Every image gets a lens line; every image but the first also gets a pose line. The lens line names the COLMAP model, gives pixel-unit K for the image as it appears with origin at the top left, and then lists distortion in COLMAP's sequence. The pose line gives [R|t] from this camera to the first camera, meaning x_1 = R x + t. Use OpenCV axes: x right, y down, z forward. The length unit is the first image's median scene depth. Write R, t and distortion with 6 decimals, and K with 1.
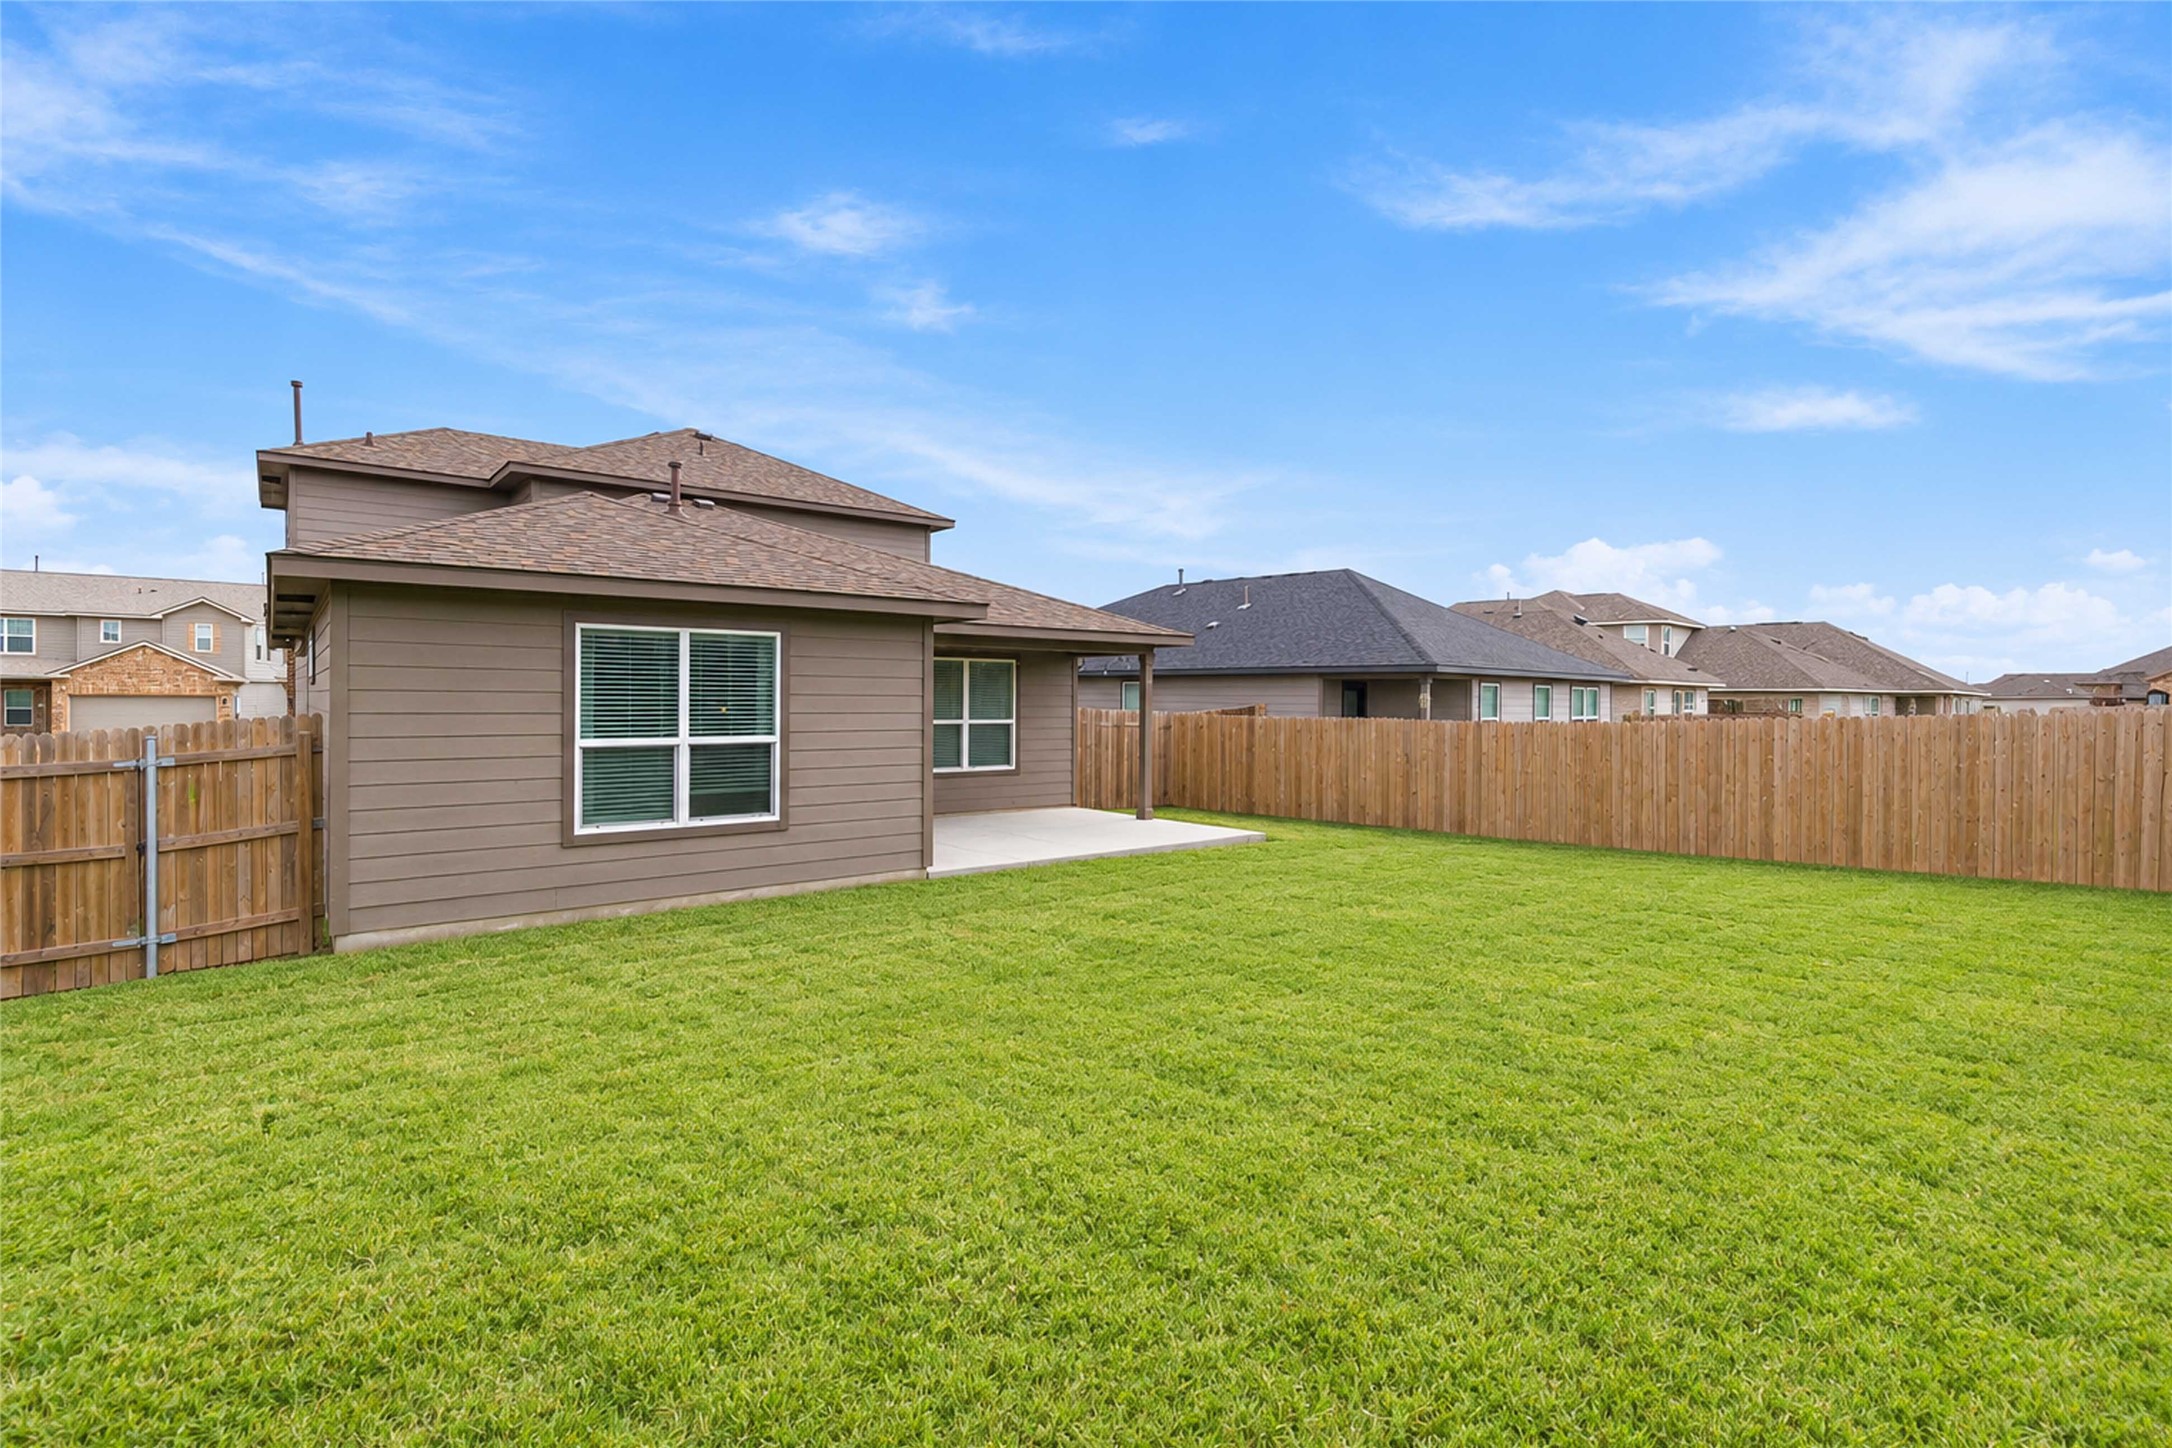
lens RADIAL K [[1035.5, 0, 1086.0], [0, 1035.5, 724.0], [0, 0, 1]] dist [0.001418, 0.000219]
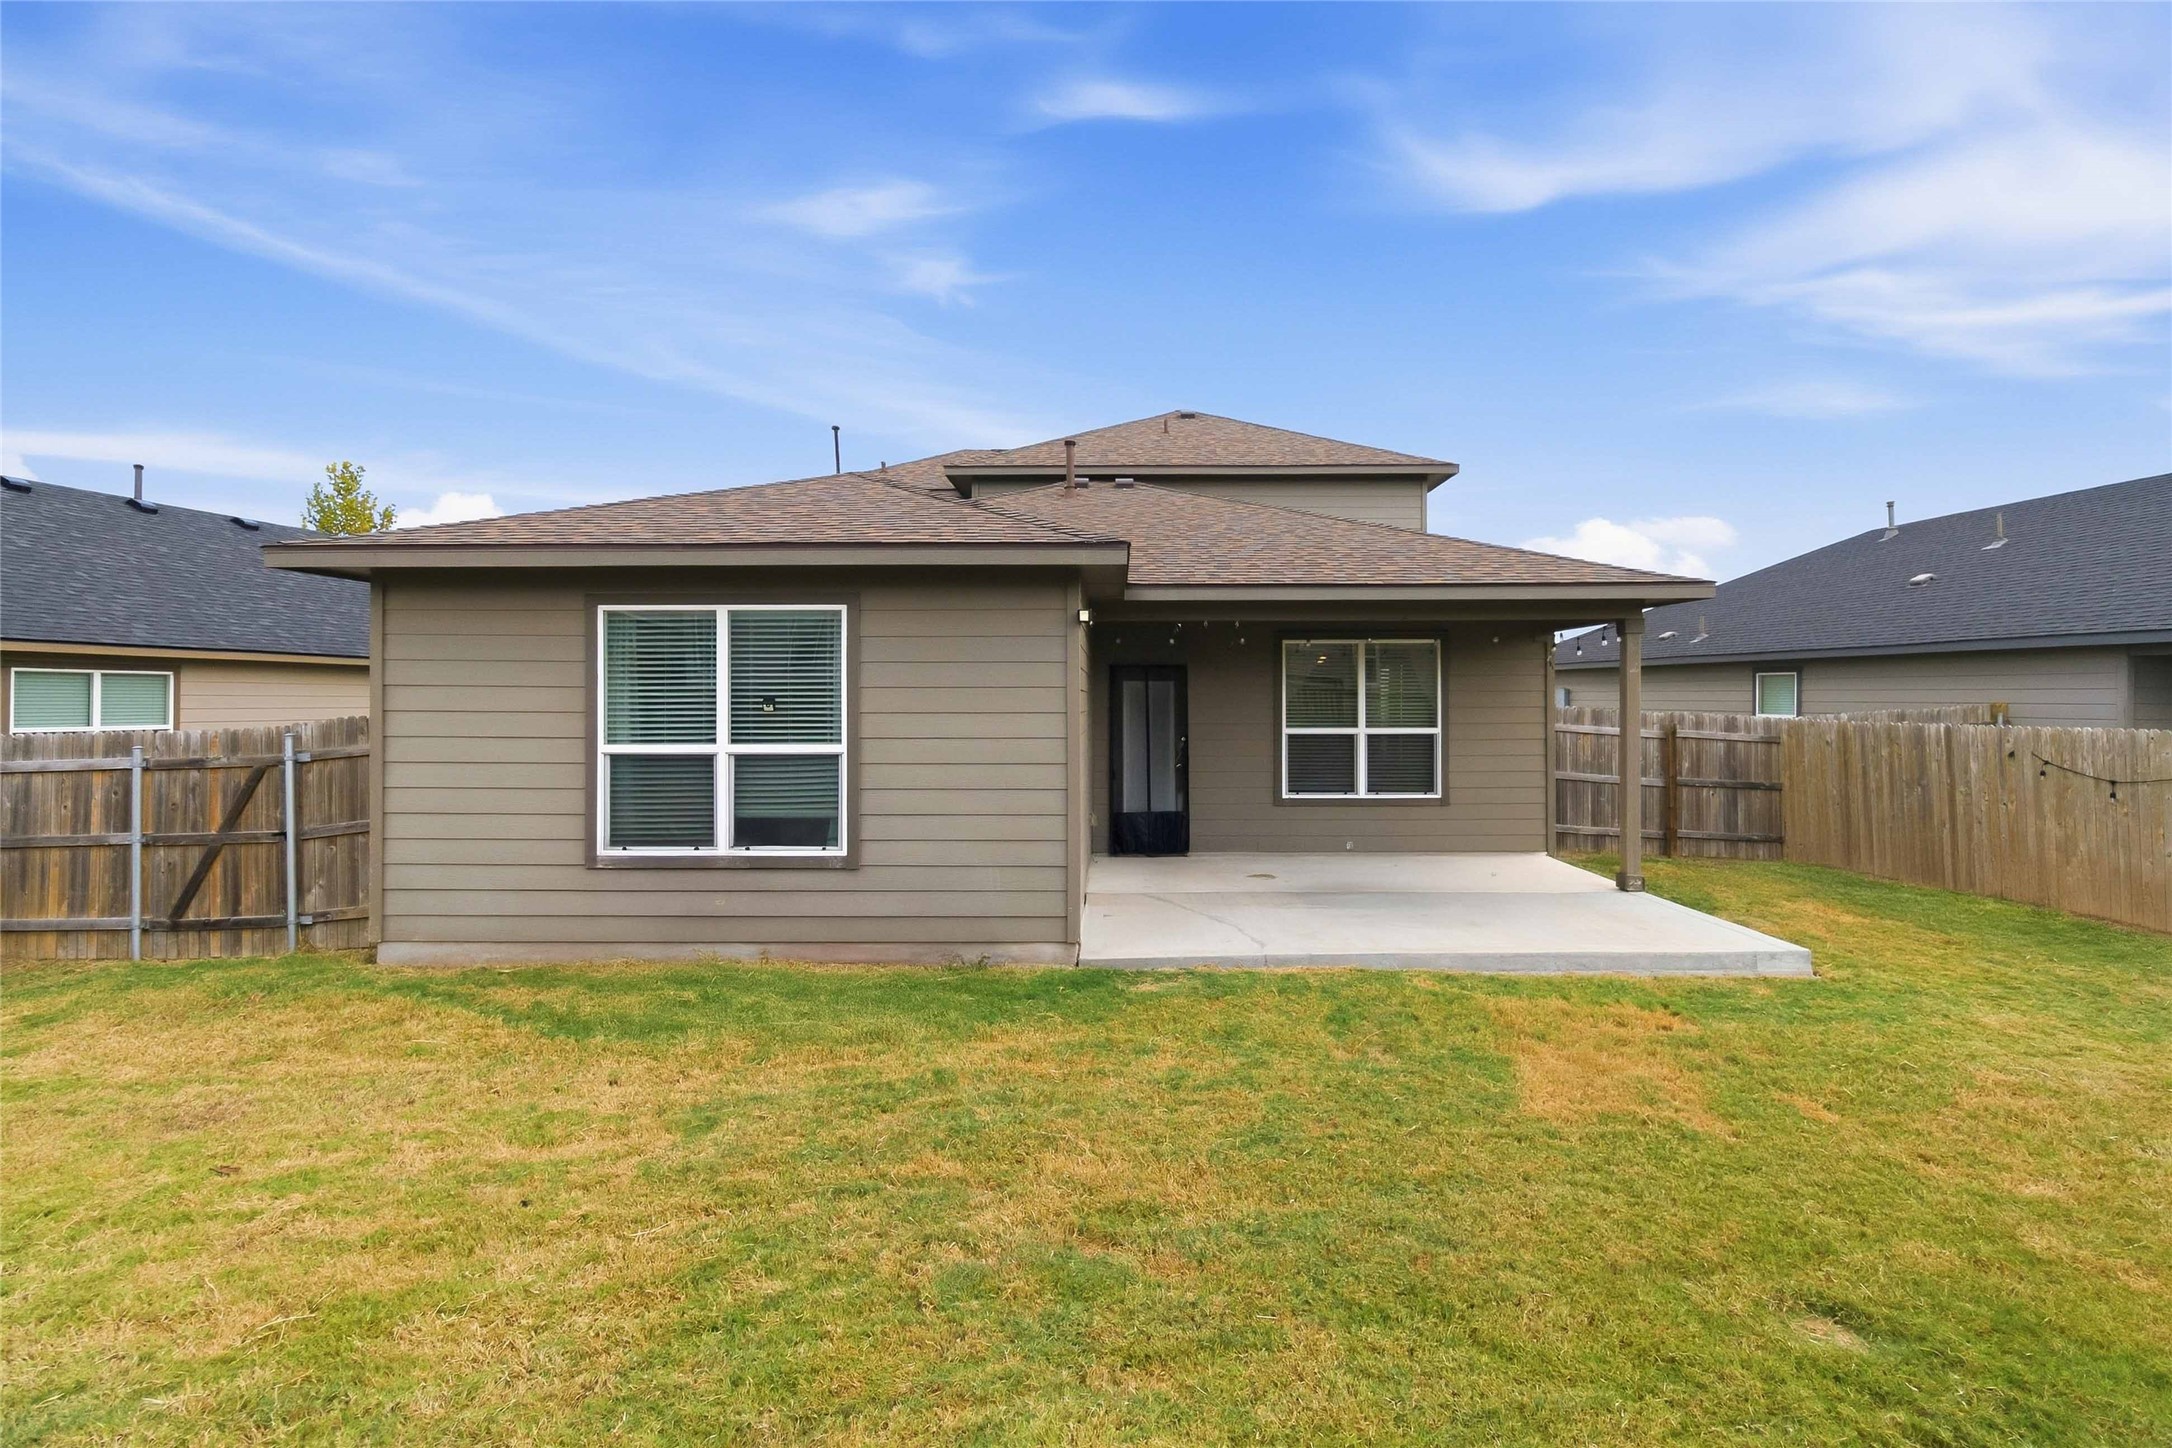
lens RADIAL K [[1047.3, 0, 1110.3], [0, 1047.3, 701.9], [0, 0, 1]] dist [0.000340, 0.000326]
pose [[0.787030, -0.005252, -0.616892, 0.320666], [-0.013097, 0.999596, -0.025219, -0.002366], [0.616775, 0.027928, 0.786644, 0.523357]]
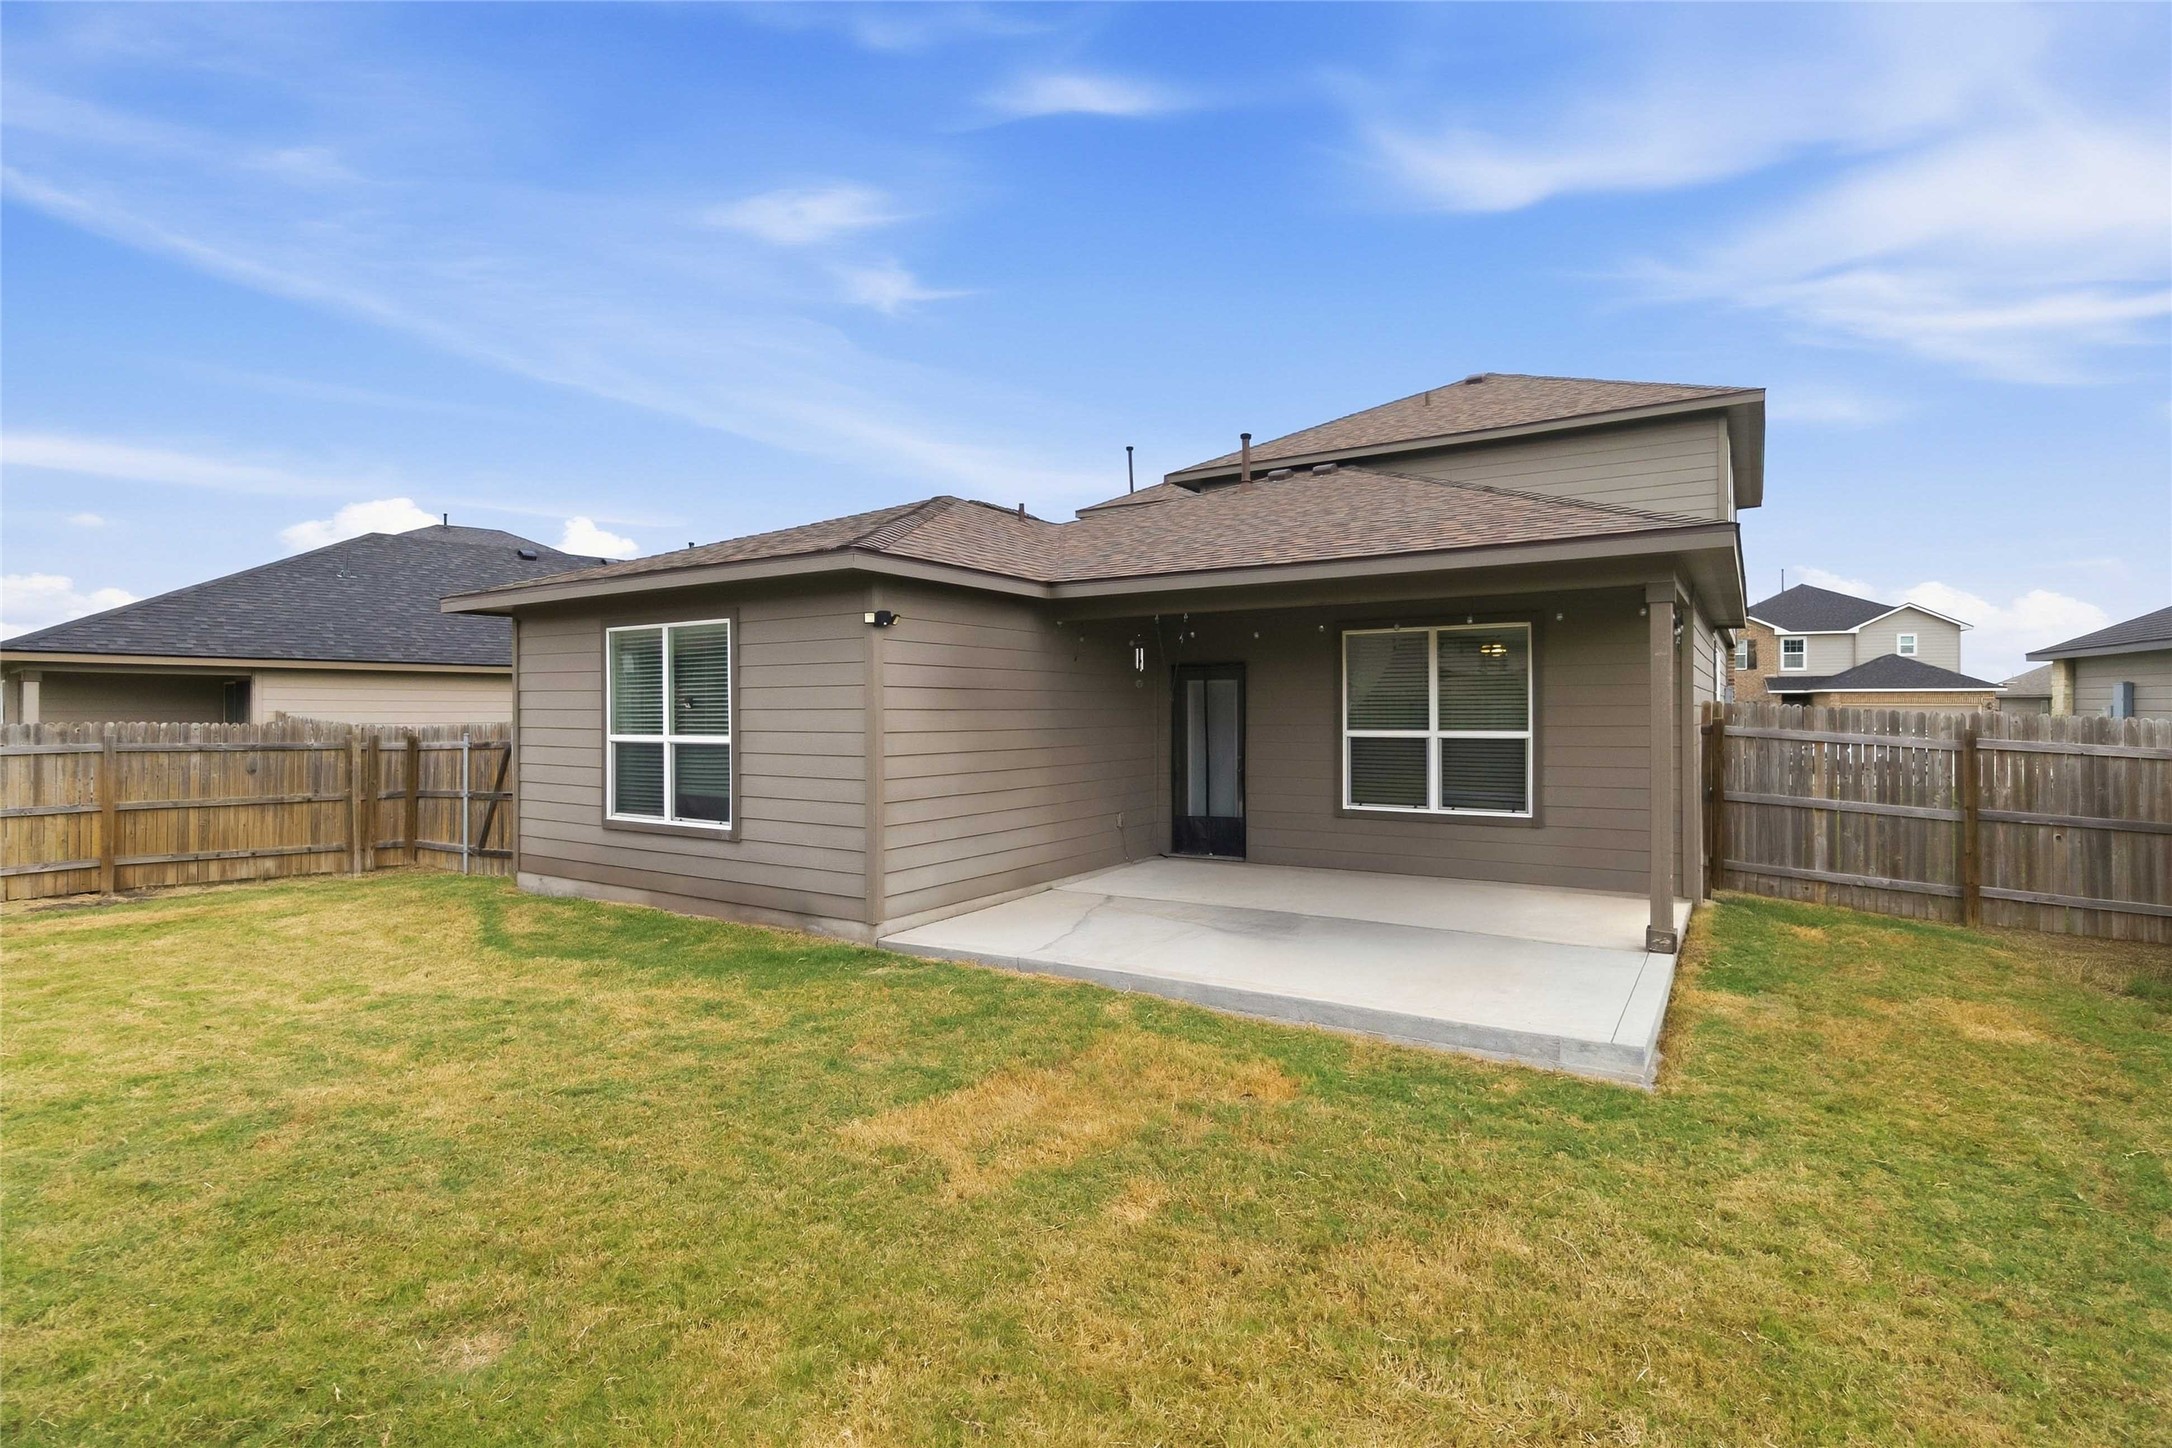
lens RADIAL K [[1035.5, 0, 1086.0], [0, 1035.5, 724.0], [0, 0, 1]] dist [0.001418, 0.000219]
pose [[0.338448, 0.005138, -0.940971, 0.637558], [-0.022129, 0.999752, -0.002500, -0.003096], [0.940725, 0.021668, 0.338478, 0.985383]]
